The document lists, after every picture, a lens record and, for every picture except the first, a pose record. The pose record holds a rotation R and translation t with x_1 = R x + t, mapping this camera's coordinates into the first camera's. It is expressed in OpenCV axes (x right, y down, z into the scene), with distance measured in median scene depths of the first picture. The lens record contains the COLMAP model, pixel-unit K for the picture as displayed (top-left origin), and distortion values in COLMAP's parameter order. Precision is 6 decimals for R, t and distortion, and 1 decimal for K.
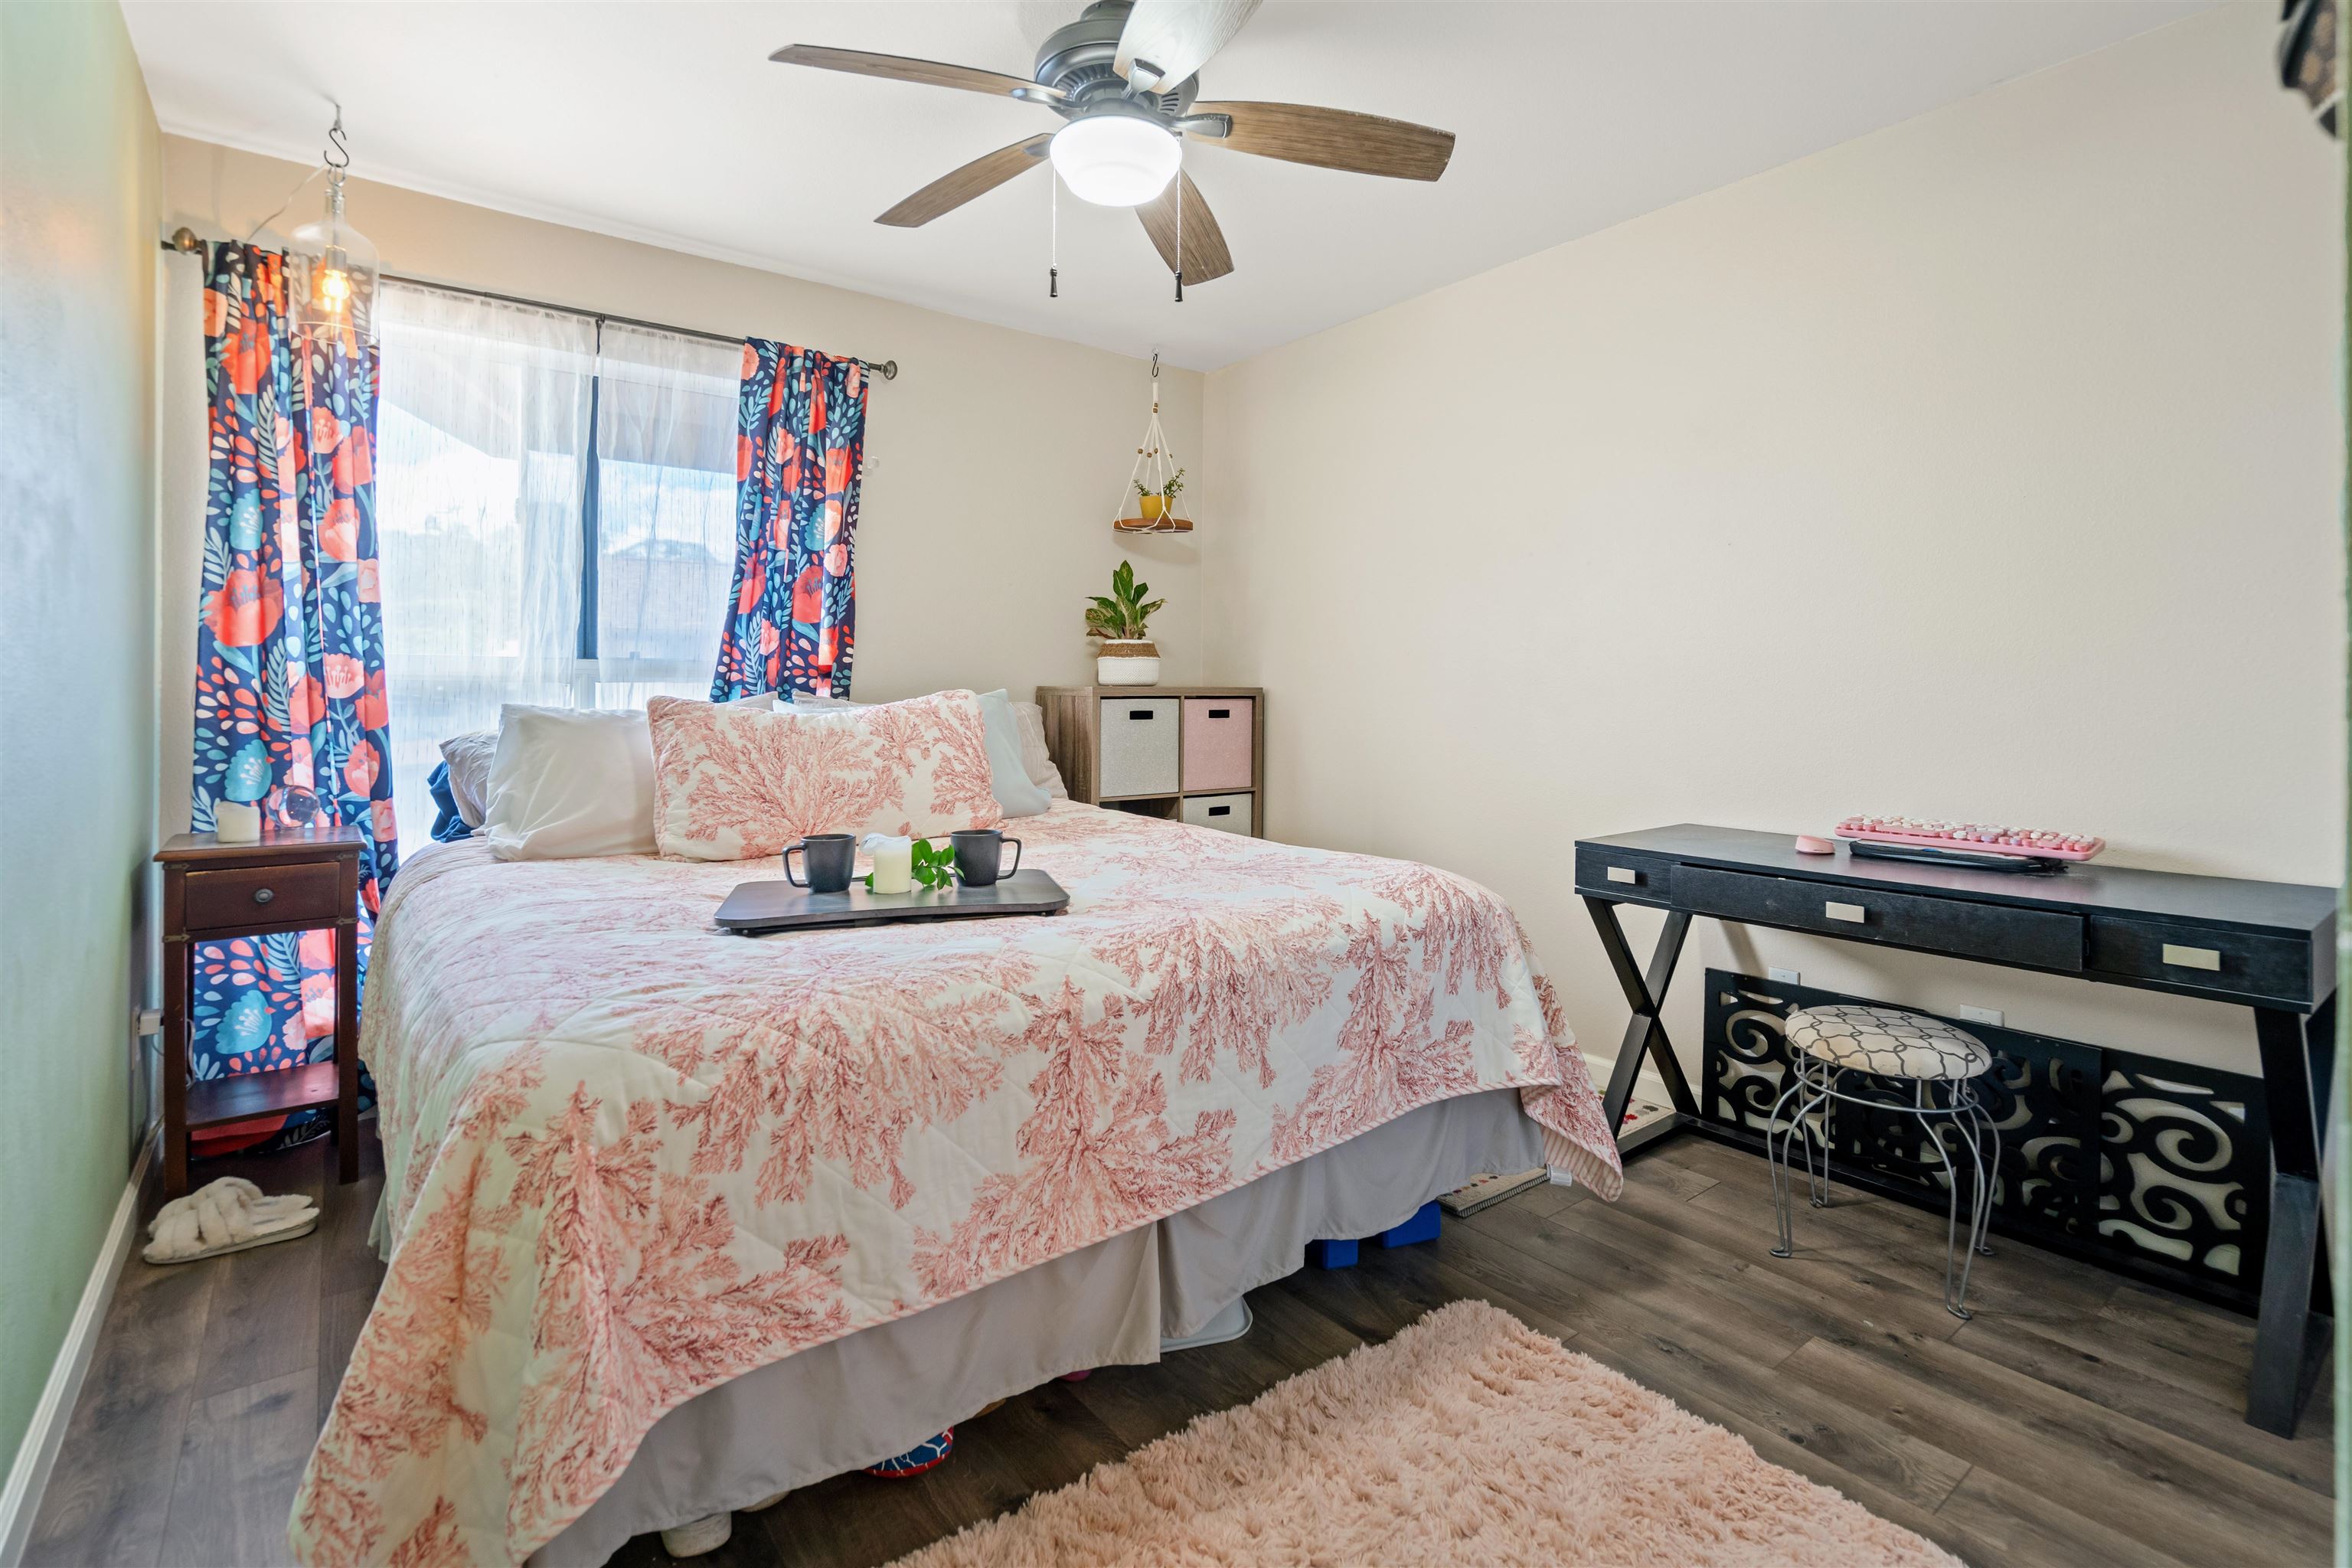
lens RADIAL K [[1103.4, 0, 1169.4], [0, 1103.4, 689.1], [0, 0, 1]] dist [-0.001337, -0.000020]
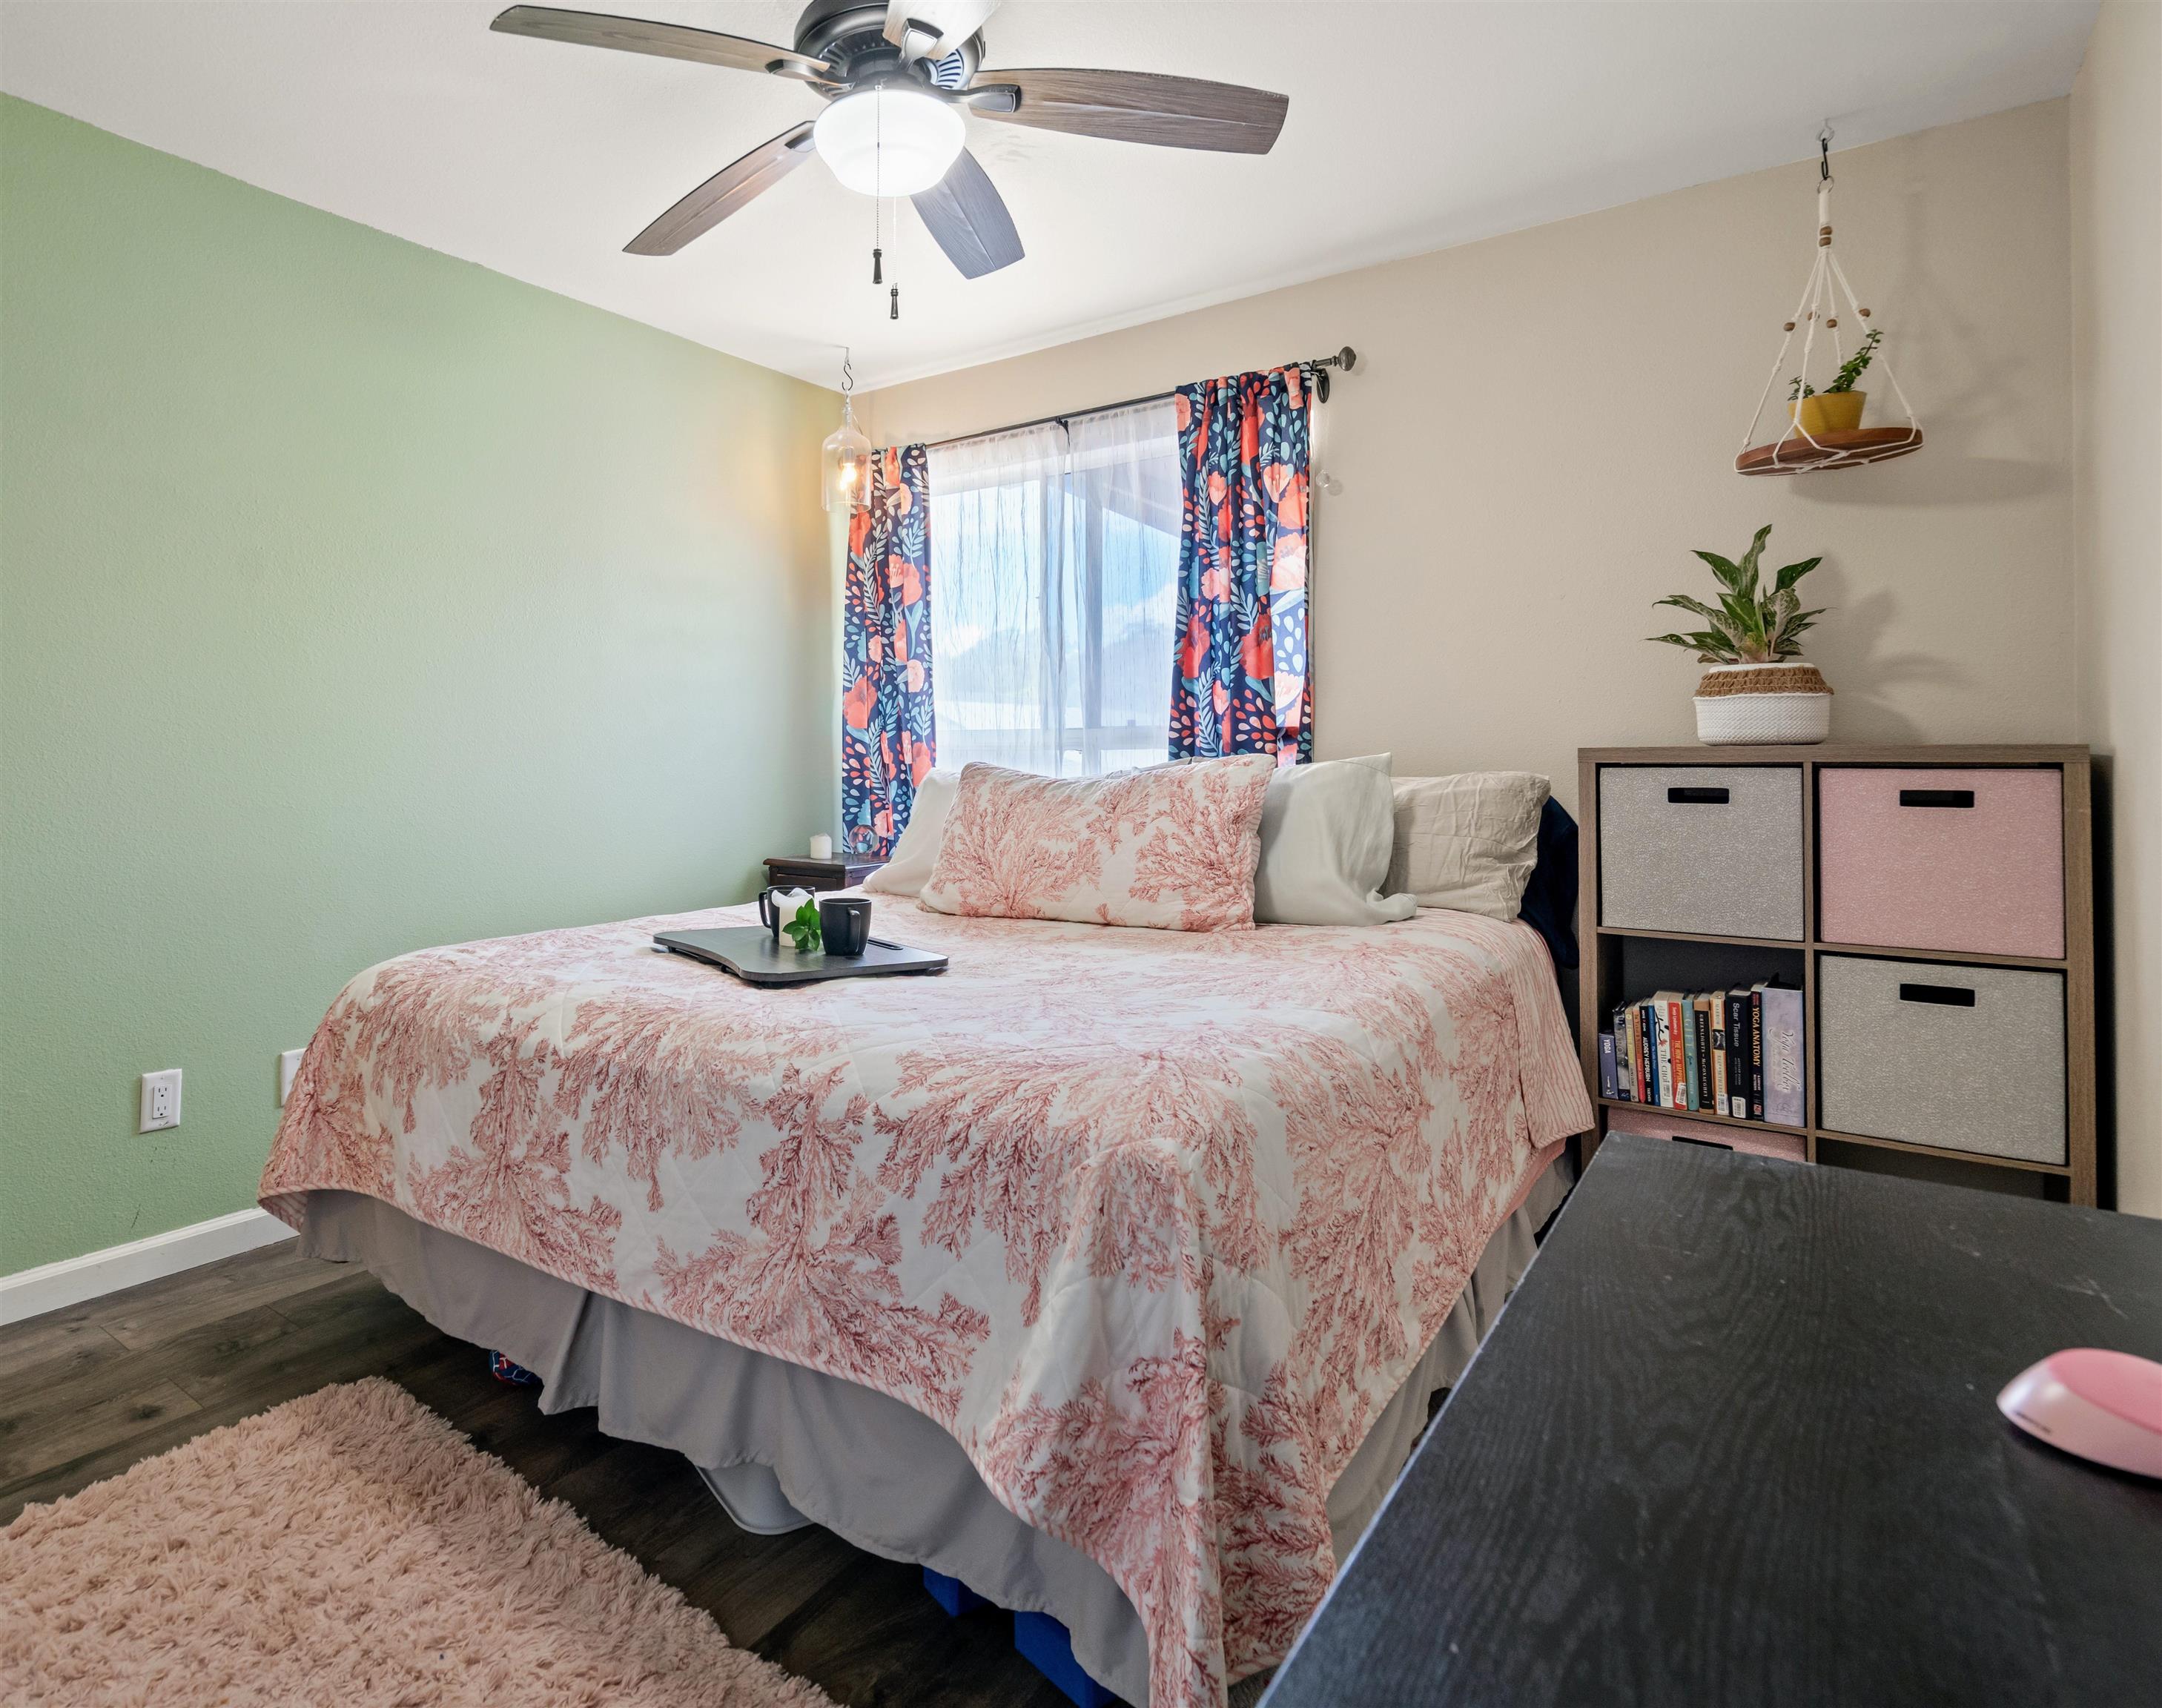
lens RADIAL K [[1320.9, 0, 1082.4], [0, 1320.9, 754.4], [0, 0, 1]] dist [0.004624, 0.002766]
pose [[0.239300, -0.006731, -0.970922, 0.779438], [0.004810, 0.999972, -0.005747, 0.005990], [0.970934, -0.003295, 0.239326, 0.710965]]
